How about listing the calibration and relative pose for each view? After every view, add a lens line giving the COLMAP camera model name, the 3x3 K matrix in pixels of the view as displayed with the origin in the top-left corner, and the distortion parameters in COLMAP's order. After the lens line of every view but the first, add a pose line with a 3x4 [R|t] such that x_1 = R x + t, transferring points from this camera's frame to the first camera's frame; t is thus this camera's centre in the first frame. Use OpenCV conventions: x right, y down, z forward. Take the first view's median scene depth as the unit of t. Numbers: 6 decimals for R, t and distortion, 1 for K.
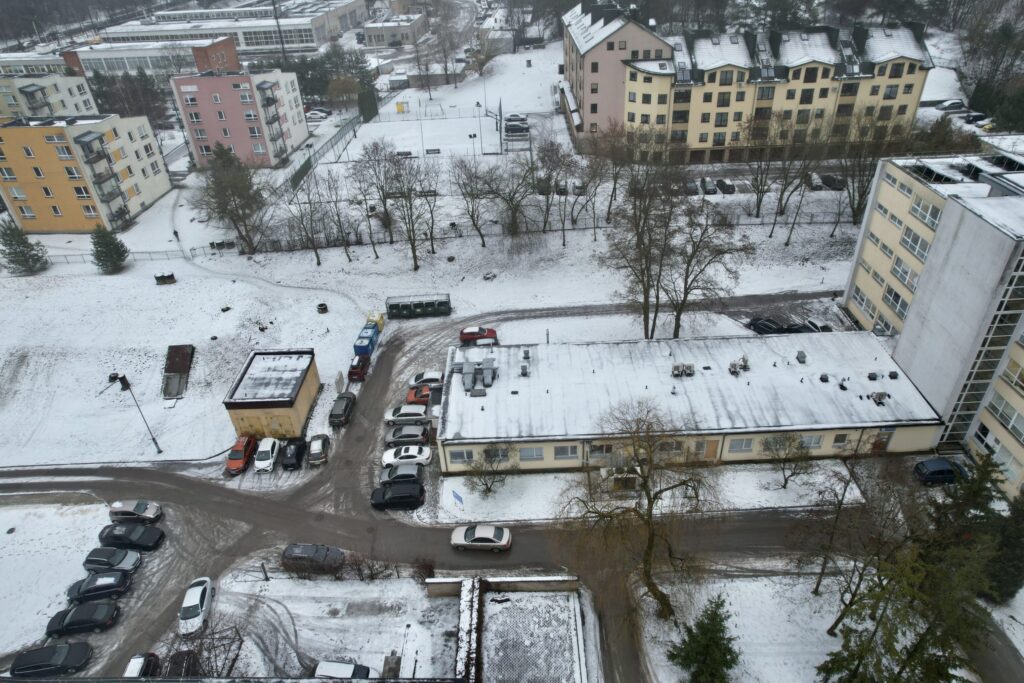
lens RADIAL K [[664.0, 0, 512.0], [0, 664.0, 341.5], [0, 0, 1]] dist [-0.078192, 0.076911]
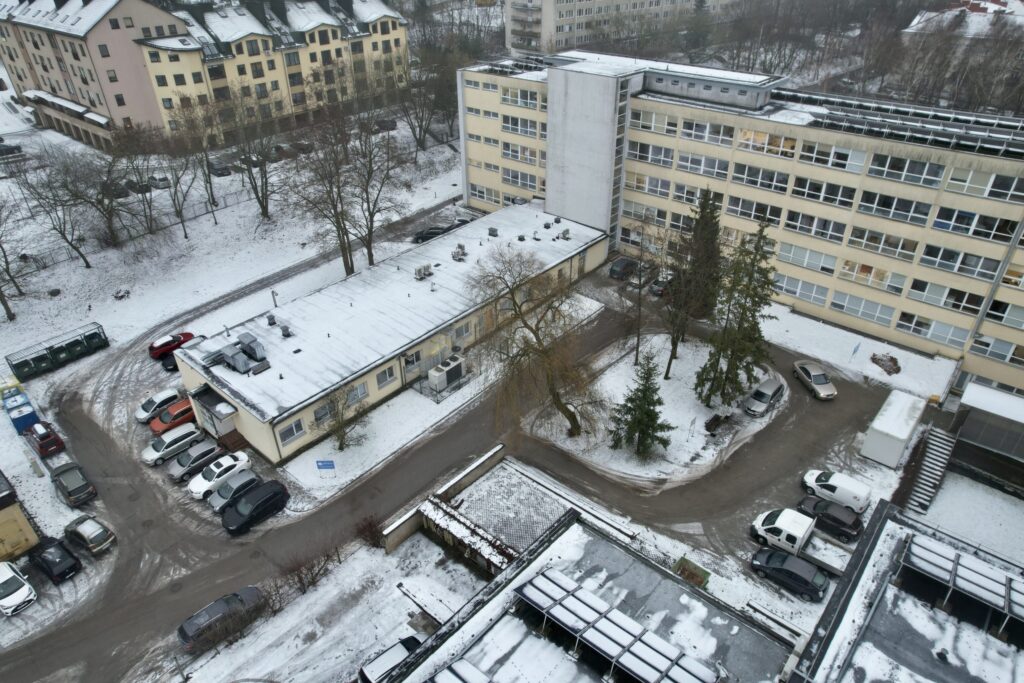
lens RADIAL K [[664.0, 0, 512.0], [0, 664.0, 341.5], [0, 0, 1]] dist [-0.078192, 0.076911]
pose [[0.652255, -0.373960, 0.659331, -0.339666], [0.405829, 0.906945, 0.112928, 0.072680], [-0.640208, 0.193917, 0.743324, 0.139243]]
